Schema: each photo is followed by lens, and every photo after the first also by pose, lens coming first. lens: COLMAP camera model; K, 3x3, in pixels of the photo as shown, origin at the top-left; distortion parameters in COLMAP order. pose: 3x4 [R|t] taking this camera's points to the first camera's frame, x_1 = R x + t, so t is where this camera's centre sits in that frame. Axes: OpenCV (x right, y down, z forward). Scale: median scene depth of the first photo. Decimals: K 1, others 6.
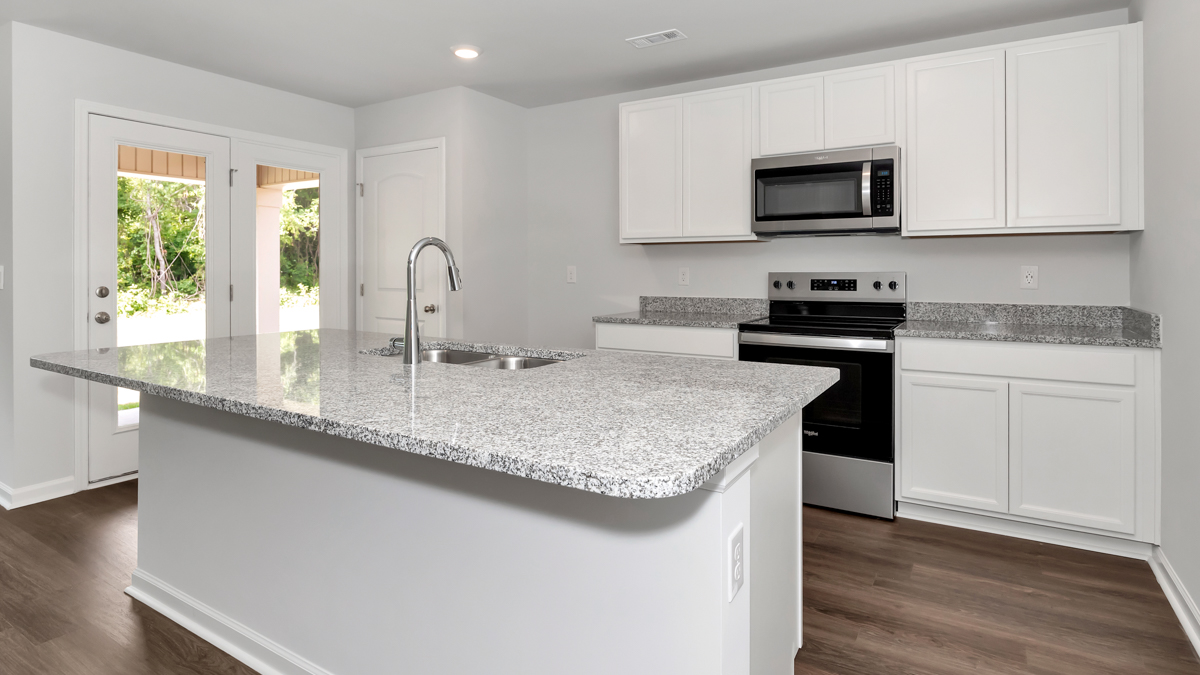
lens RADIAL K [[628.0, 0, 601.6], [0, 628.0, 268.0], [0, 0, 1]] dist [-0.010663, -0.000147]
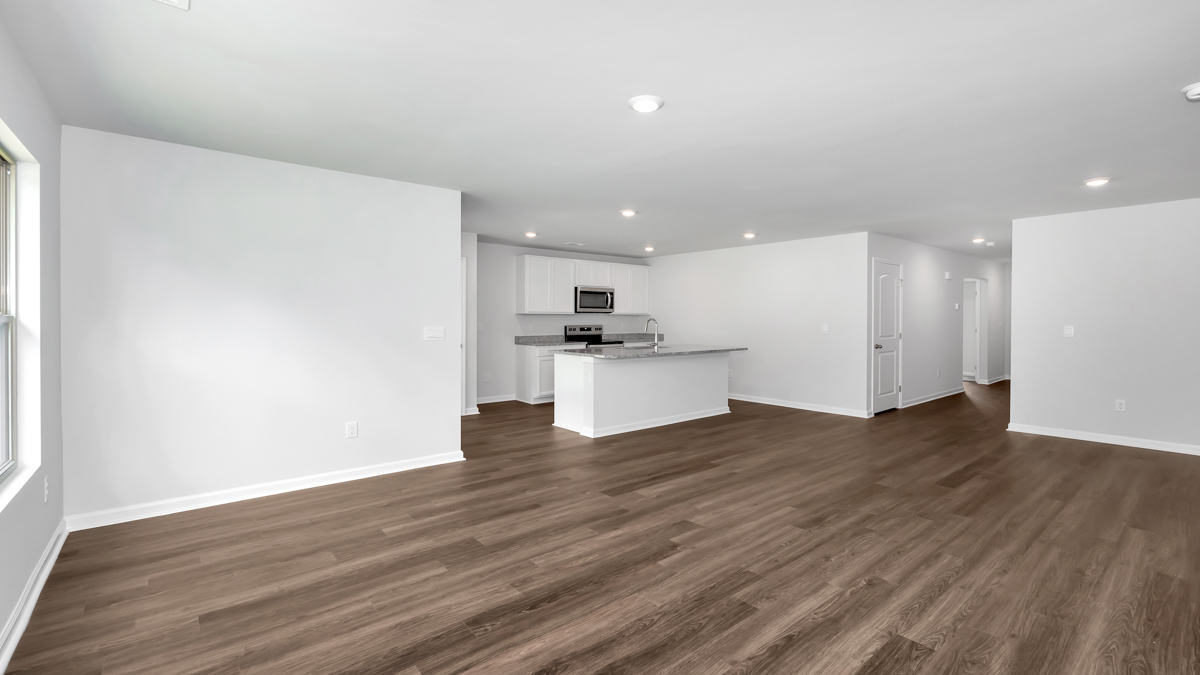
lens RADIAL K [[519.9, 0, 598.3], [0, 519.9, 319.2], [0, 0, 1]] dist [0.000034, 0.000135]
pose [[0.334934, 0.003857, 0.942234, -2.067637], [-0.007416, 0.999971, -0.001458, -0.019657], [-0.942212, -0.006499, 0.334953, 0.115945]]
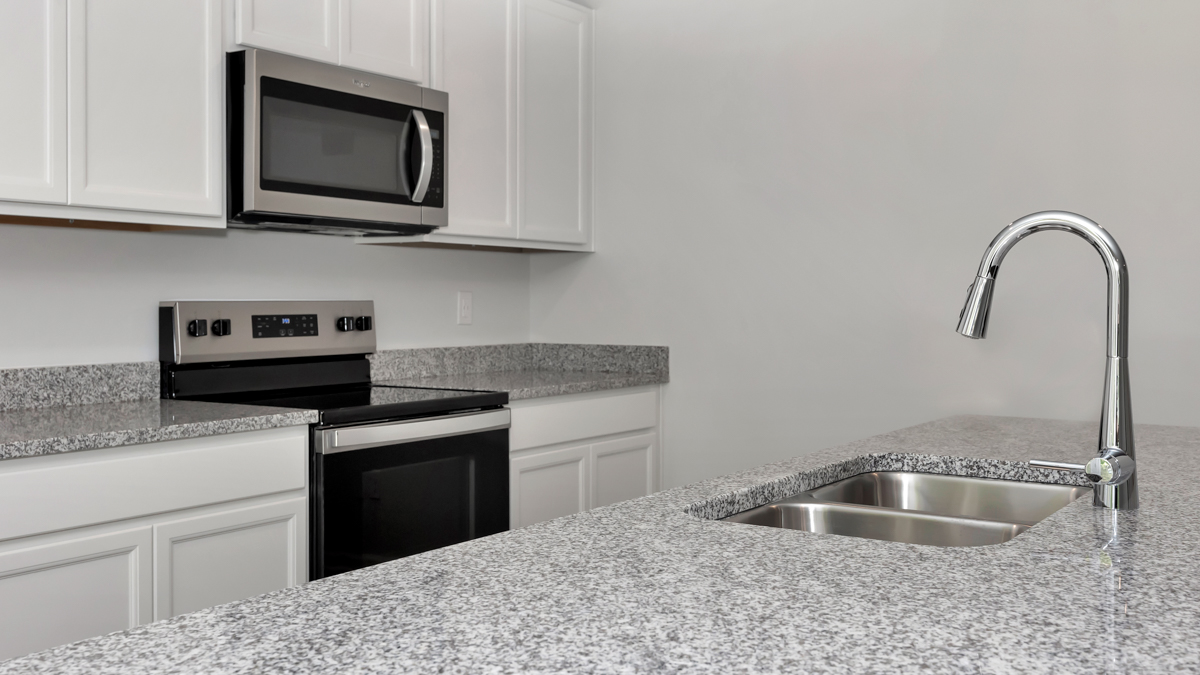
lens RADIAL K [[1233.1, 0, 600.0], [0, 1233.1, 337.5], [0, 0, 1]] dist [0.010696, 0.003901]
pose [[0.039394, -0.028938, 0.998805, -0.666988], [-0.001625, 0.999577, 0.029025, 0.007254], [-0.999222, -0.002766, 0.039330, 0.743979]]
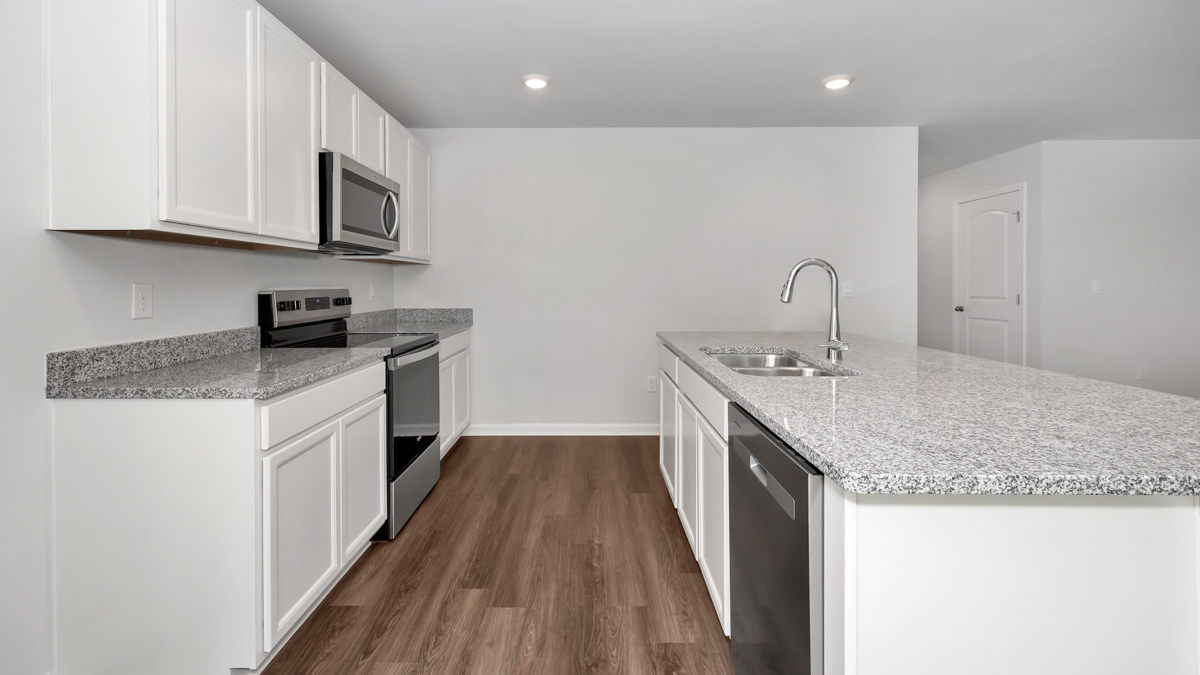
lens RADIAL K [[528.7, 0, 597.3], [0, 528.7, 288.2], [0, 0, 1]] dist [0.000213, 0.000097]
pose [[-0.525700, -0.004341, 0.850659, -0.551722], [0.003326, 0.999969, 0.007158, 0.000019], [-0.850664, 0.006592, -0.525669, 1.122034]]
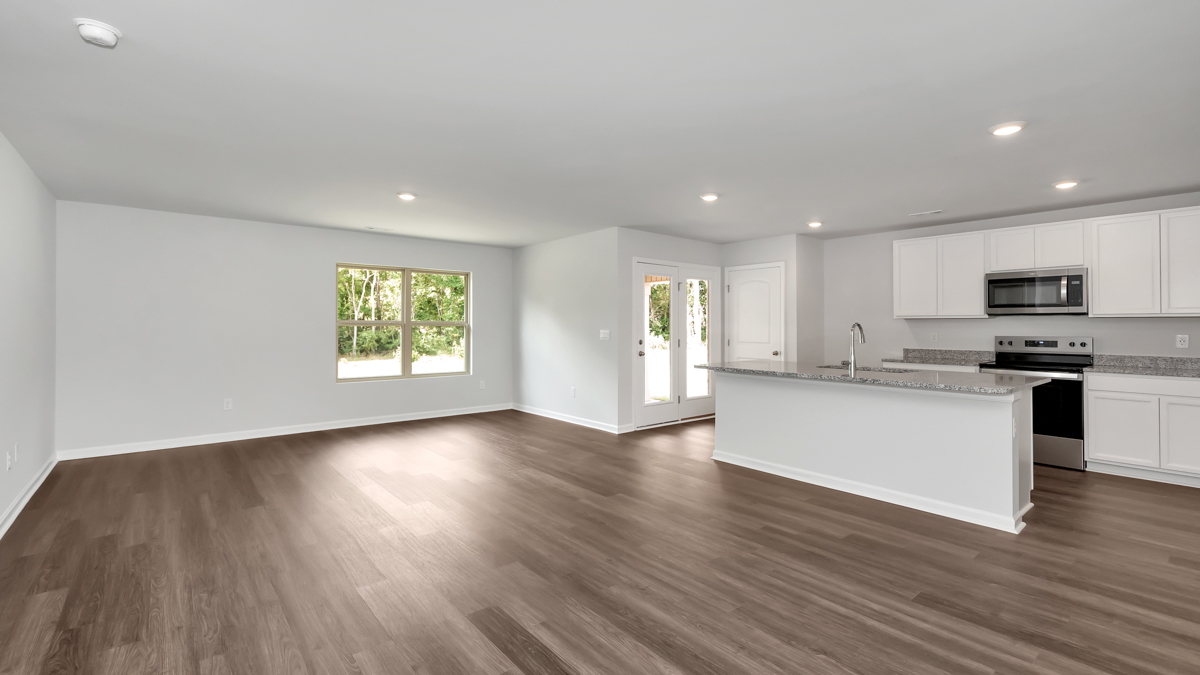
lens RADIAL K [[519.9, 0, 598.3], [0, 519.9, 319.2], [0, 0, 1]] dist [0.000034, 0.000135]
pose [[0.945315, -0.000101, -0.326159, -0.343532], [-0.003583, 0.999936, -0.010694, -0.022801], [0.326139, 0.011278, 0.945254, -0.819544]]
